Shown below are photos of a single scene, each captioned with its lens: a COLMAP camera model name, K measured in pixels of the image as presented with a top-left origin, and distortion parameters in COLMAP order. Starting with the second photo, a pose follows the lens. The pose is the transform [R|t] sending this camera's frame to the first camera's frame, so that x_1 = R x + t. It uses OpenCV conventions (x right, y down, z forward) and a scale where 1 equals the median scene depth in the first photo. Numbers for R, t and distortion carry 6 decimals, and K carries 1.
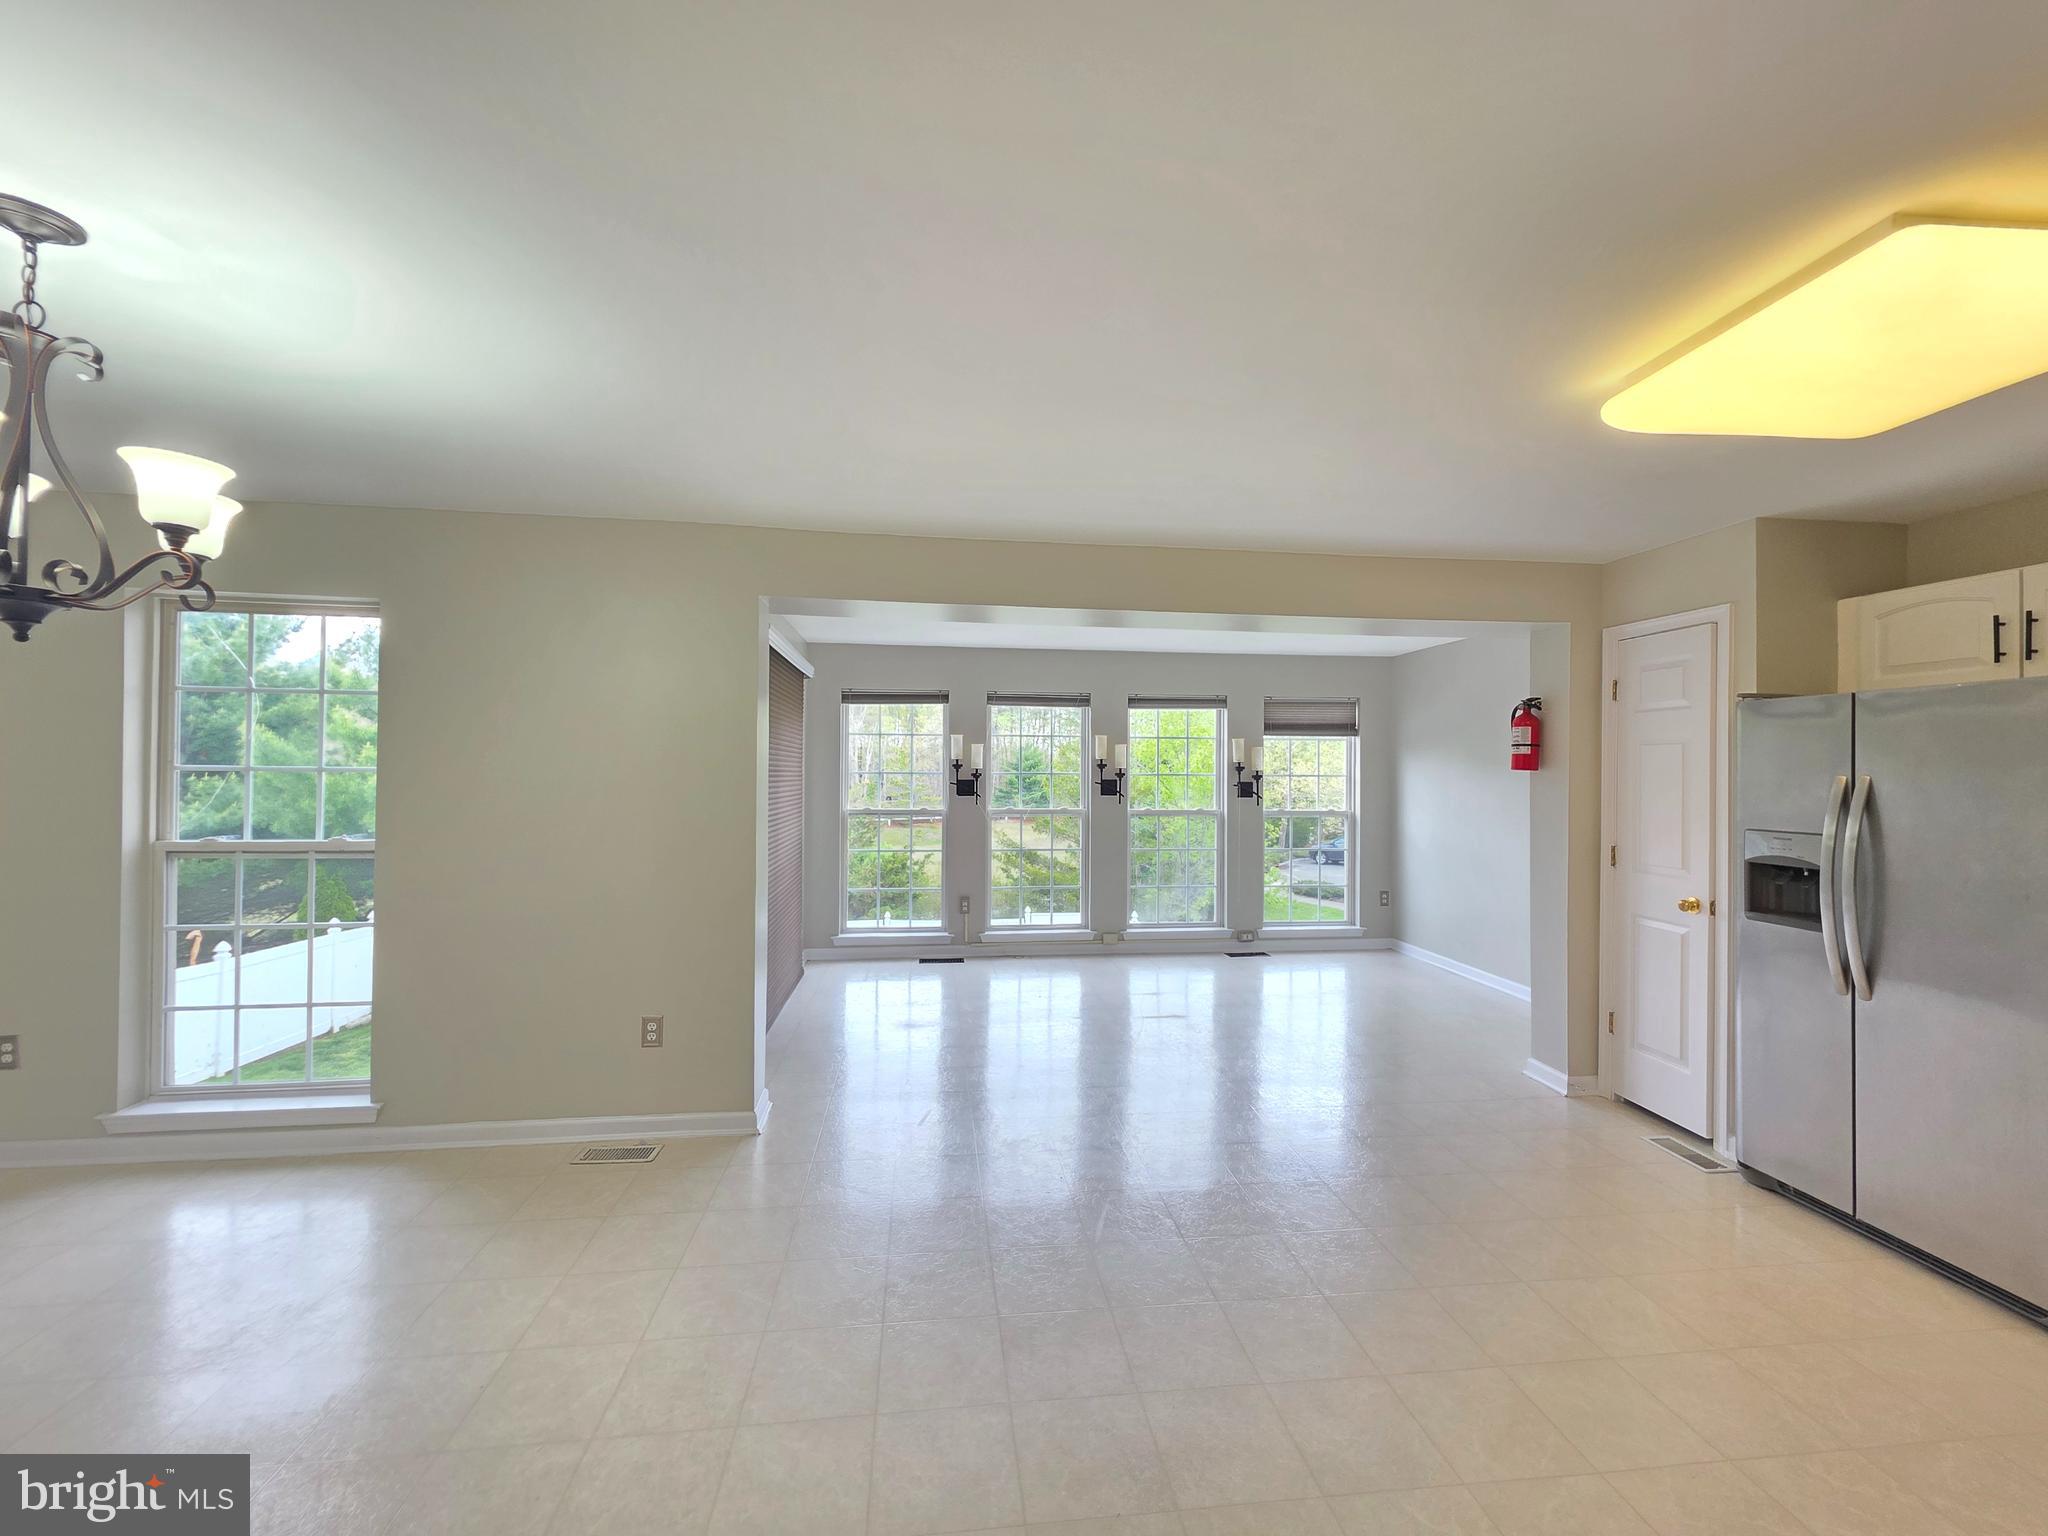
lens RADIAL K [[822.2, 0, 1027.5], [0, 822.2, 763.6], [0, 0, 1]] dist [0.002403, -0.000294]
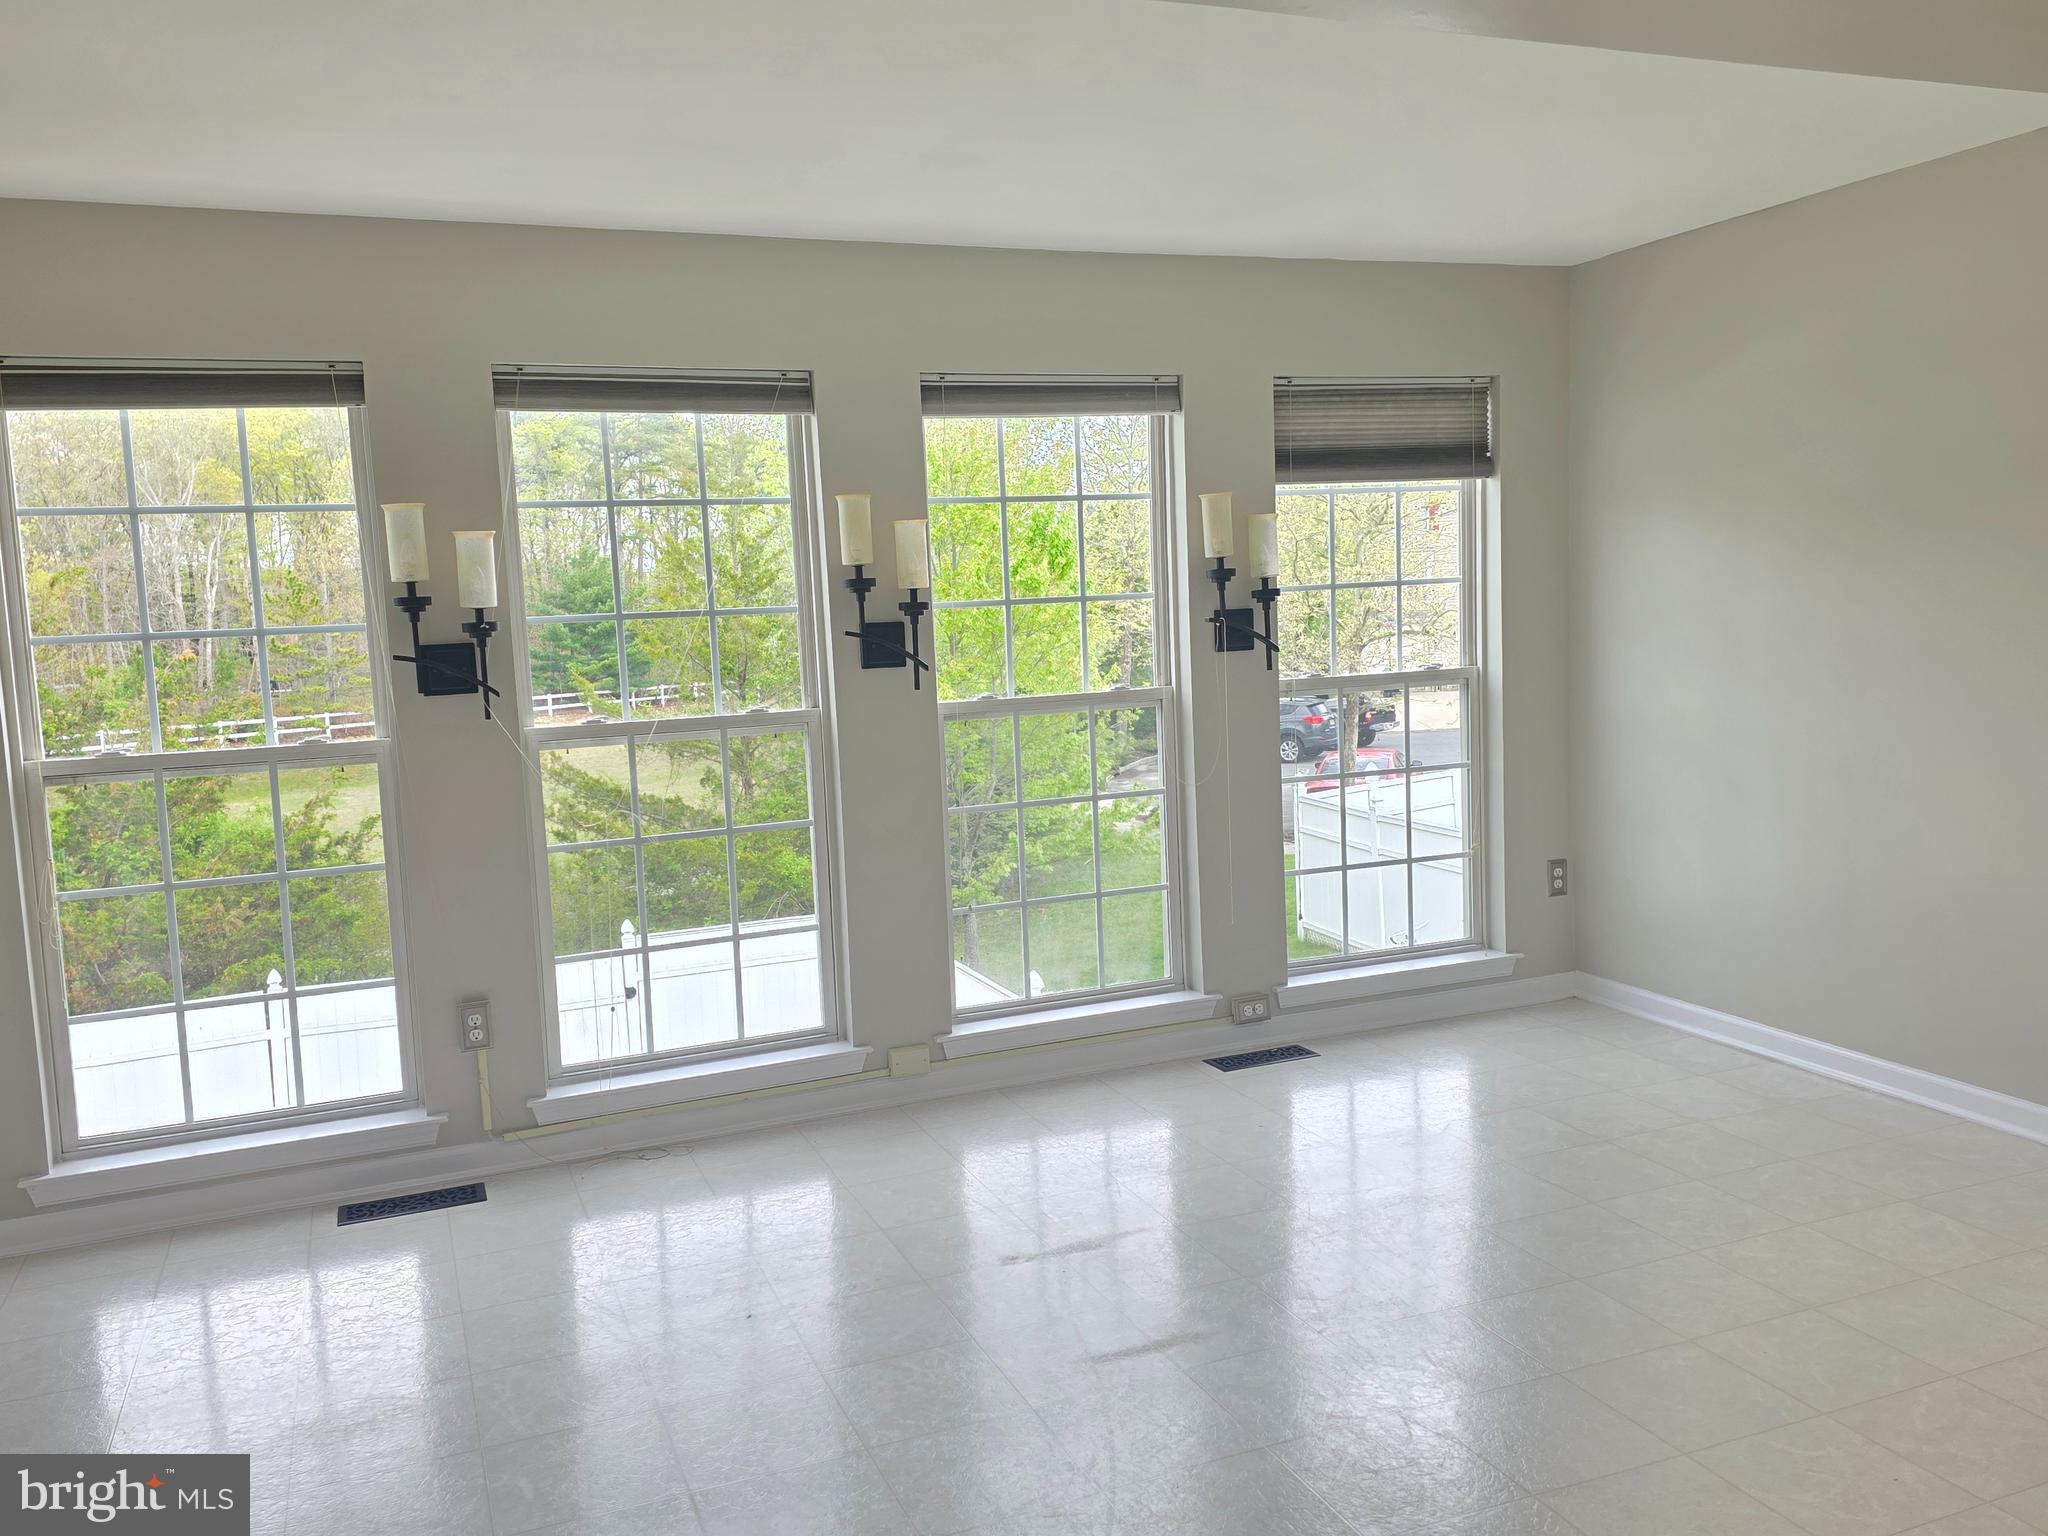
lens RADIAL K [[1609.7, 0, 1029.5], [0, 1609.7, 761.7], [0, 0, 1]] dist [0.065572, -0.034357]
pose [[0.963229, -0.074891, 0.258032, -0.021314], [0.046289, 0.992263, 0.115200, 0.002410], [-0.264663, -0.099020, 0.959244, 0.309692]]
